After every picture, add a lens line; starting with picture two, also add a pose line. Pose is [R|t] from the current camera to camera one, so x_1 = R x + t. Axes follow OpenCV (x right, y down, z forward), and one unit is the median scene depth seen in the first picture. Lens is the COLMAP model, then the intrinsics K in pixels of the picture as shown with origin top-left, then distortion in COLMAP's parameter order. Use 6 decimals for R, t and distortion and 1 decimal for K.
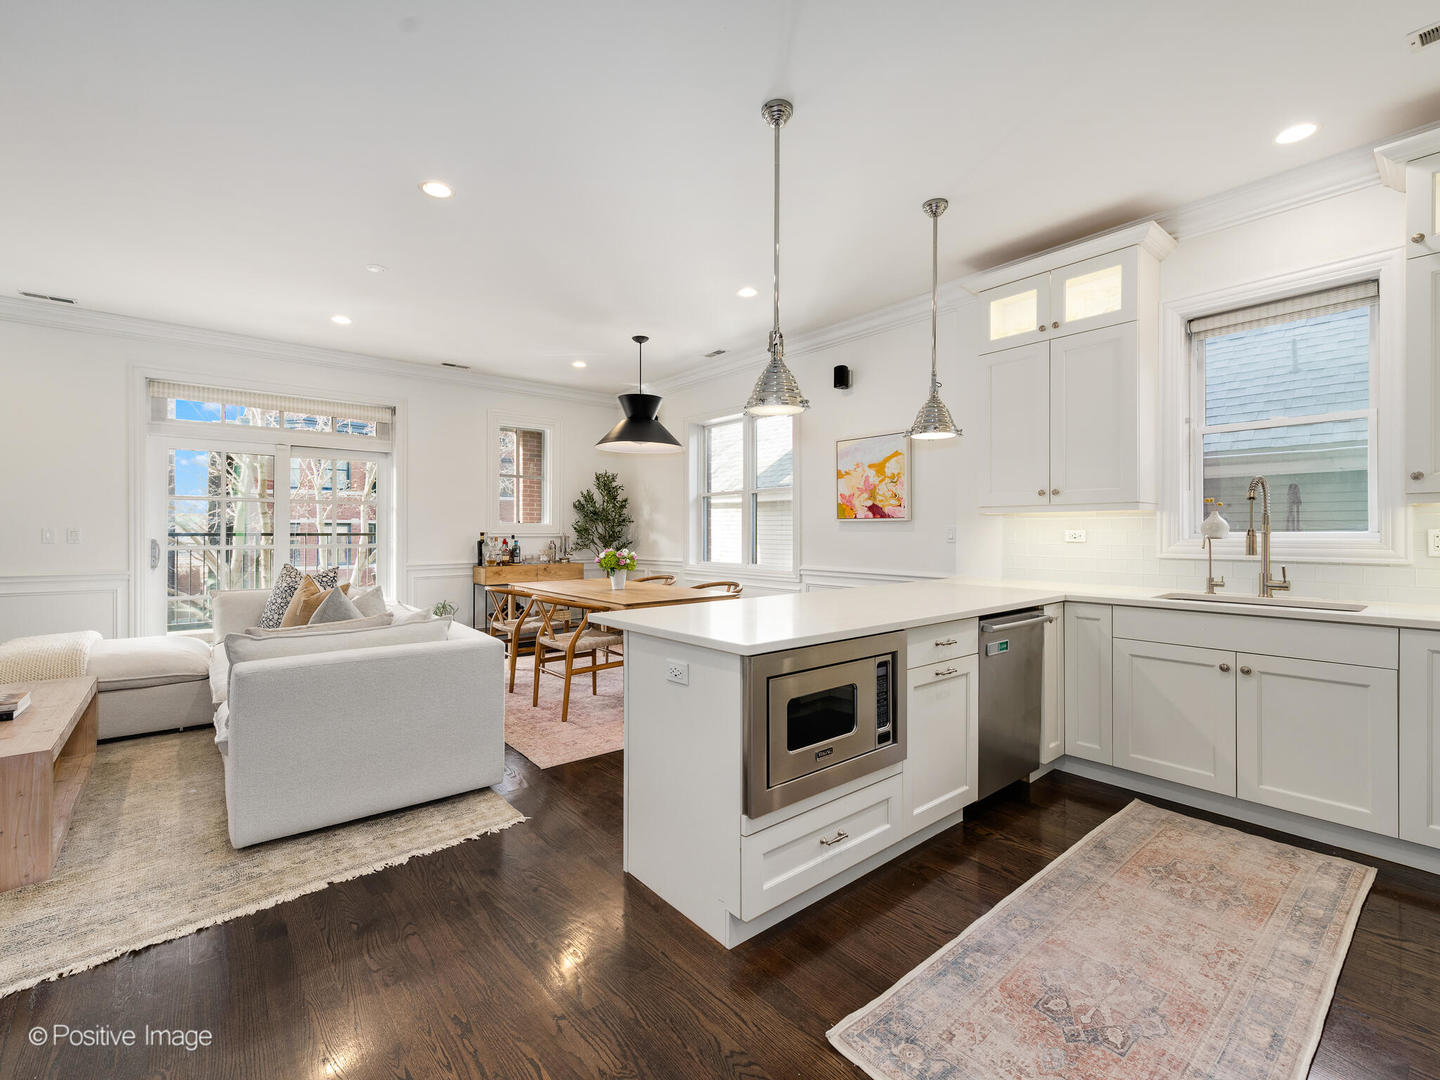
lens RADIAL K [[635.6, 0, 722.3], [0, 635.6, 530.0], [0, 0, 1]] dist [0.005299, -0.000187]
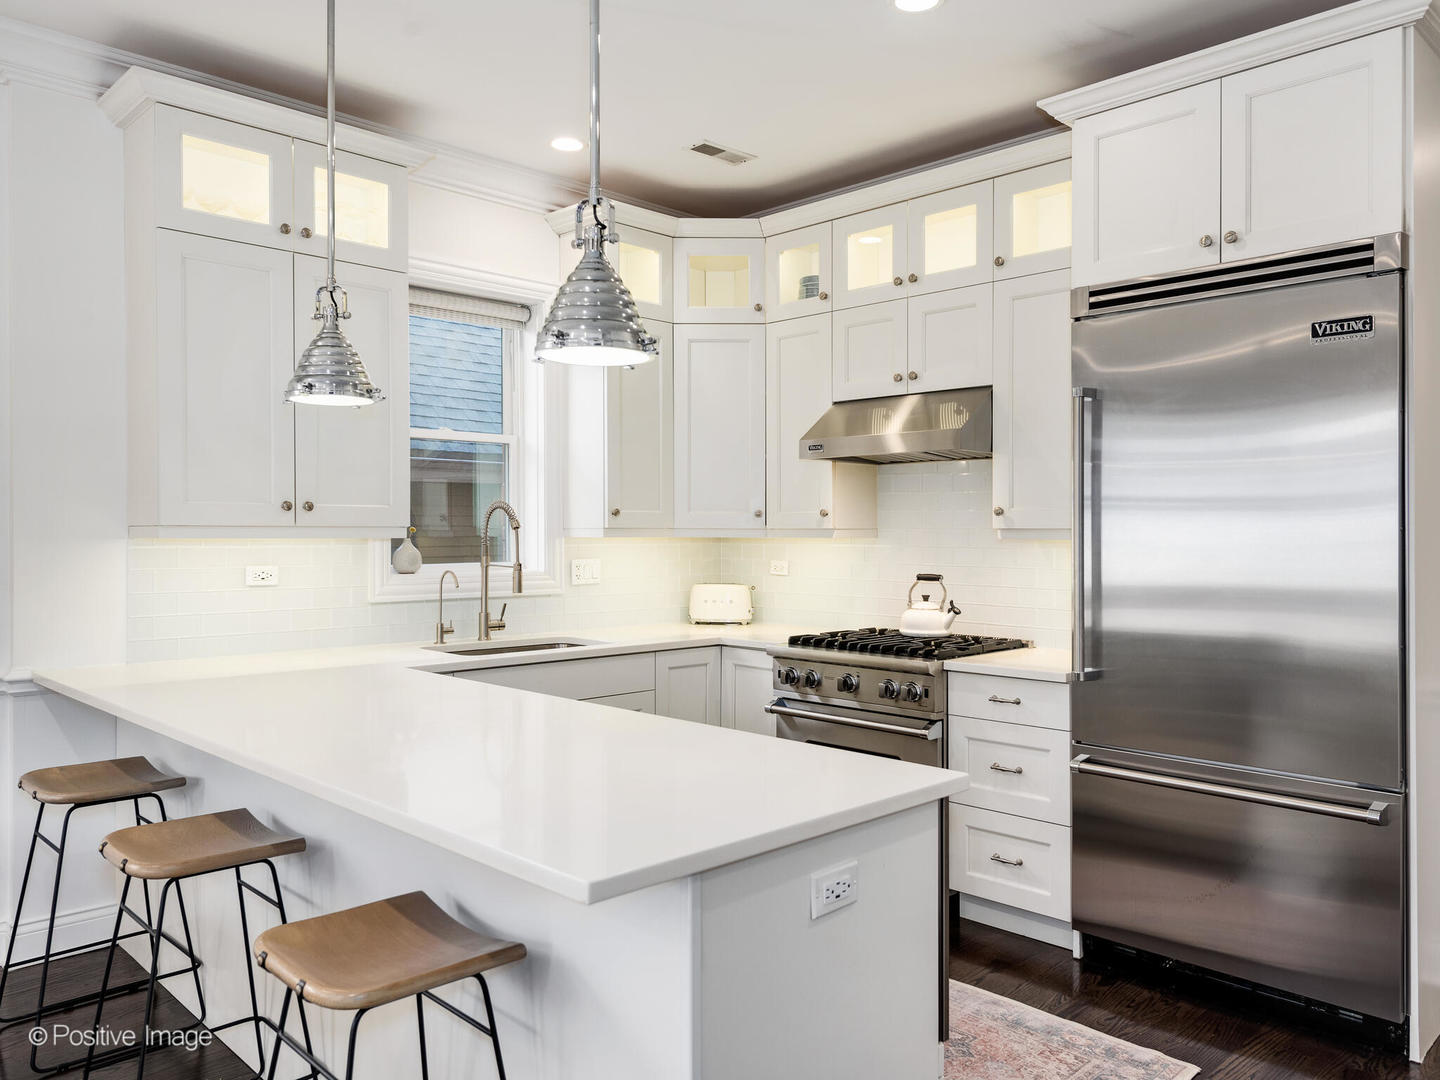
lens RADIAL K [[1074.1, 0, 720.0], [0, 1074.1, 540.0], [0, 0, 1]] dist [0.009434, 0.007122]
pose [[-0.077675, -0.006461, 0.996958, -0.424837], [-0.004948, 0.999969, 0.006095, -0.027784], [-0.996966, -0.004460, -0.077705, 0.537320]]
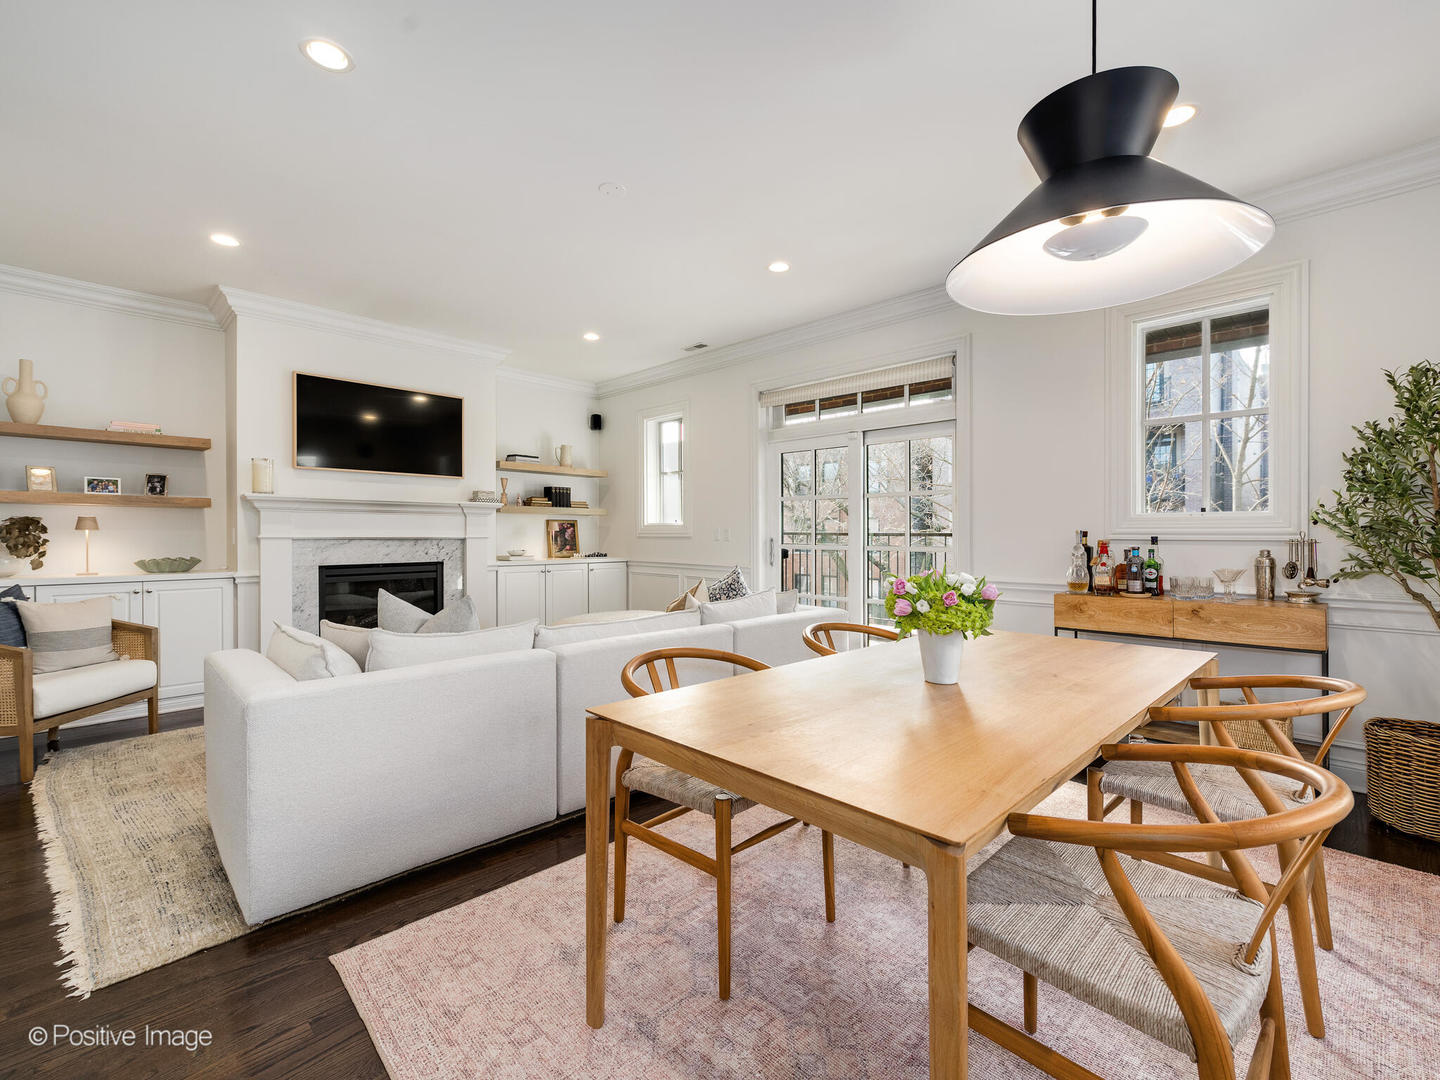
lens RADIAL K [[637.5, 0, 727.1], [0, 637.5, 536.6], [0, 0, 1]] dist [0.012118, 0.000214]
pose [[0.091887, 0.004278, -0.995760, 0.221648], [0.001201, 0.999990, 0.004407, 0.007880], [0.995769, -0.001601, 0.091881, 0.945669]]
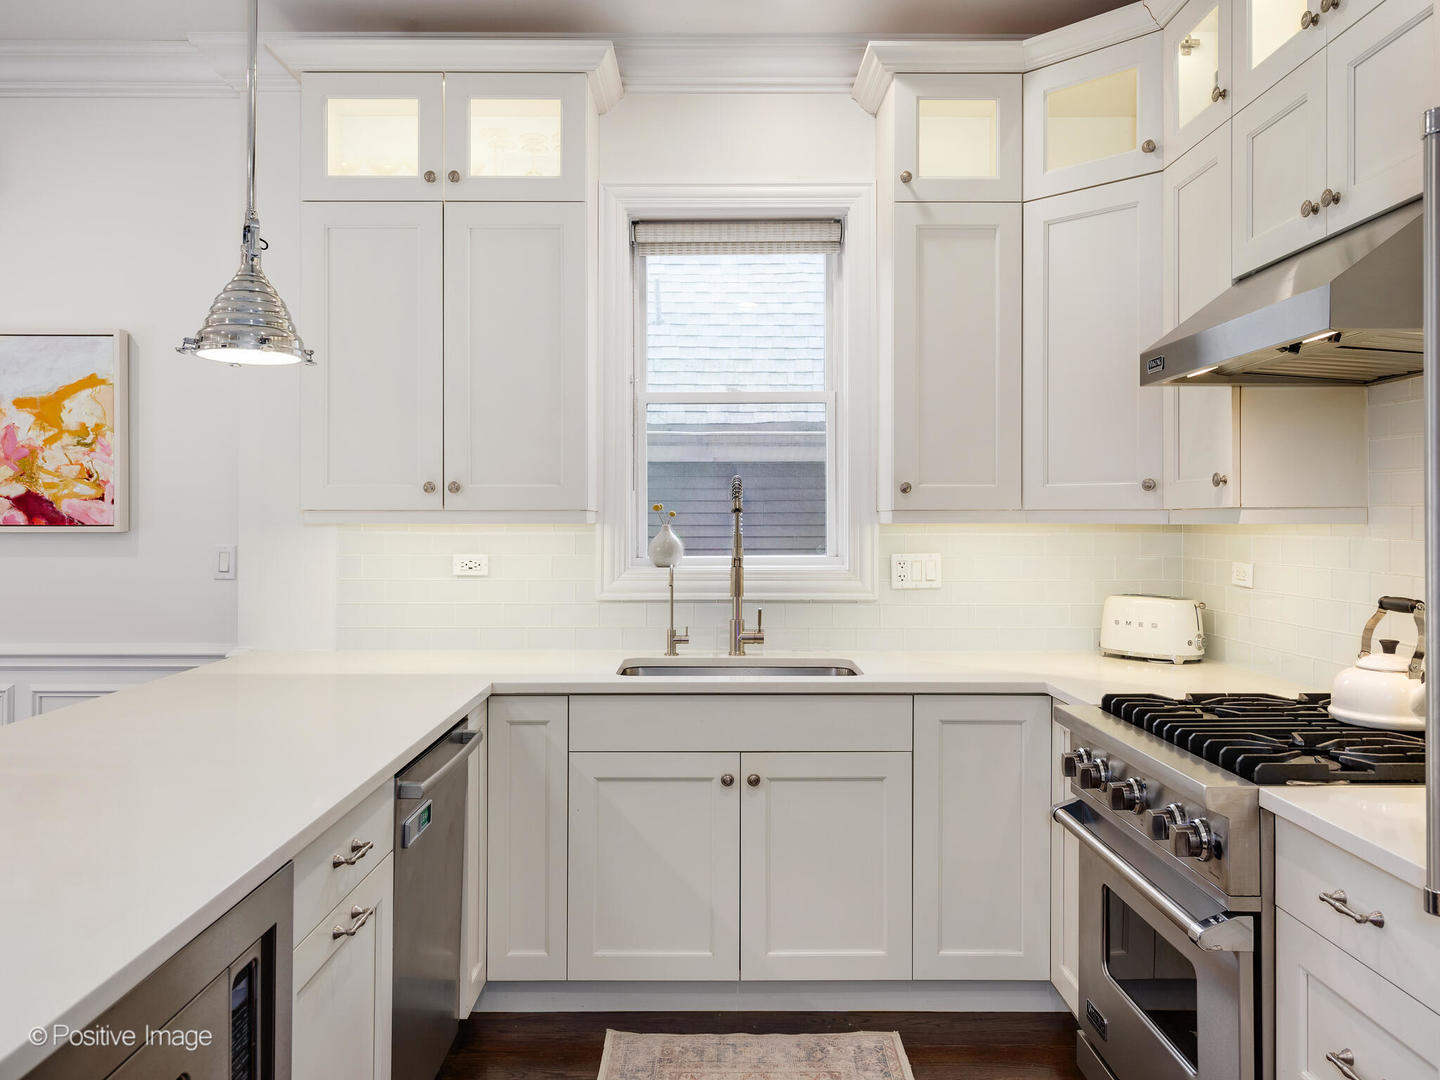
lens RADIAL K [[1075.7, 0, 712.6], [0, 1075.7, 515.1], [0, 0, 1]] dist [0.013768, -0.001439]
pose [[0.642425, 0.005109, 0.766331, -0.025867], [-0.002614, 0.999987, -0.004476, -0.025468], [-0.766344, 0.000872, 0.642430, 0.194791]]
